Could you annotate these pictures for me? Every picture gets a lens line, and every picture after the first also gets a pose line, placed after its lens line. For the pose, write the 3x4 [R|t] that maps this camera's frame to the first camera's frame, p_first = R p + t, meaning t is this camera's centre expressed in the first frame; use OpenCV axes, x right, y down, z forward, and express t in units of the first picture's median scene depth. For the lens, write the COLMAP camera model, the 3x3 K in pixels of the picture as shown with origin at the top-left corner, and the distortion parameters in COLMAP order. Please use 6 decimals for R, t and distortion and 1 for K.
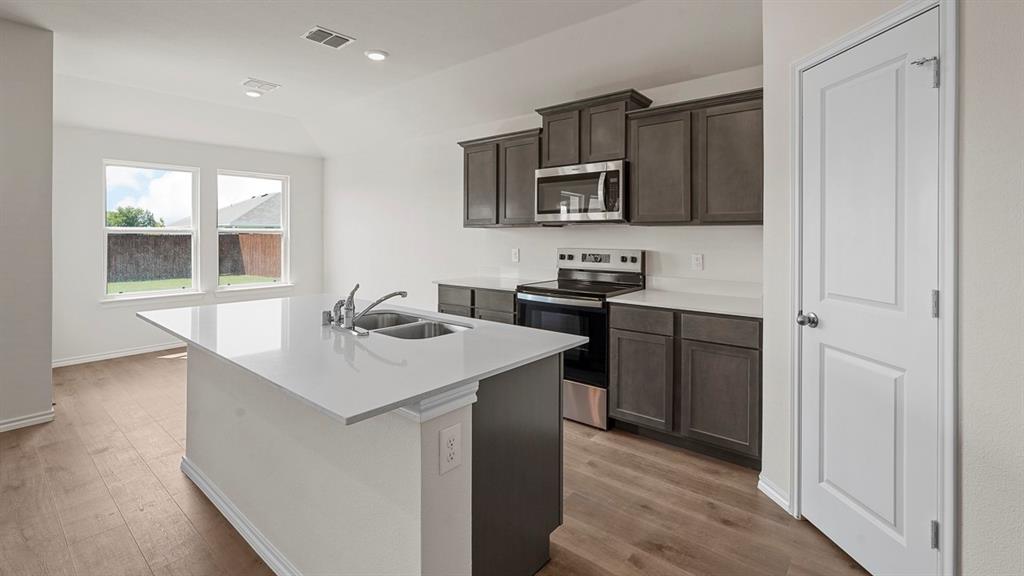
lens RADIAL K [[453.5, 0, 515.7], [0, 453.5, 227.7], [0, 0, 1]] dist [-0.008171, 0.005069]
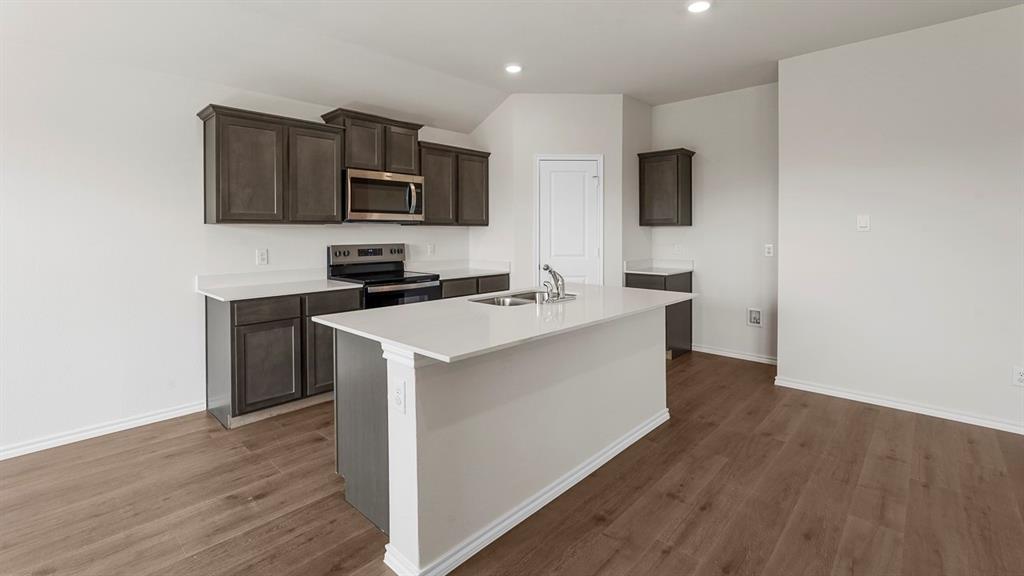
lens RADIAL K [[453.5, 0, 506.6], [0, 453.5, 230.7], [0, 0, 1]] dist [-0.008171, 0.005069]
pose [[0.065961, -0.004385, 0.997813, -1.030952], [-0.015167, 0.999870, 0.005397, 0.000448], [-0.997707, -0.015490, 0.065886, 0.626945]]
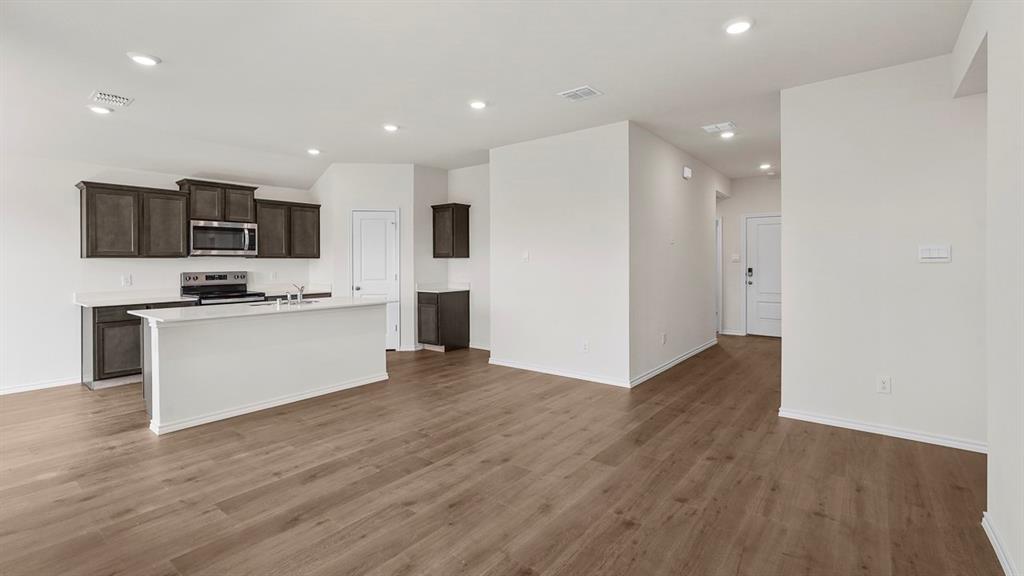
lens RADIAL K [[453.5, 0, 509.9], [0, 453.5, 259.2], [0, 0, 1]] dist [-0.008171, 0.005069]
pose [[-0.012112, -0.000470, 0.999927, -1.587639], [-0.011989, 0.999928, 0.000325, -0.013404], [-0.999855, -0.011984, -0.012117, -0.039514]]
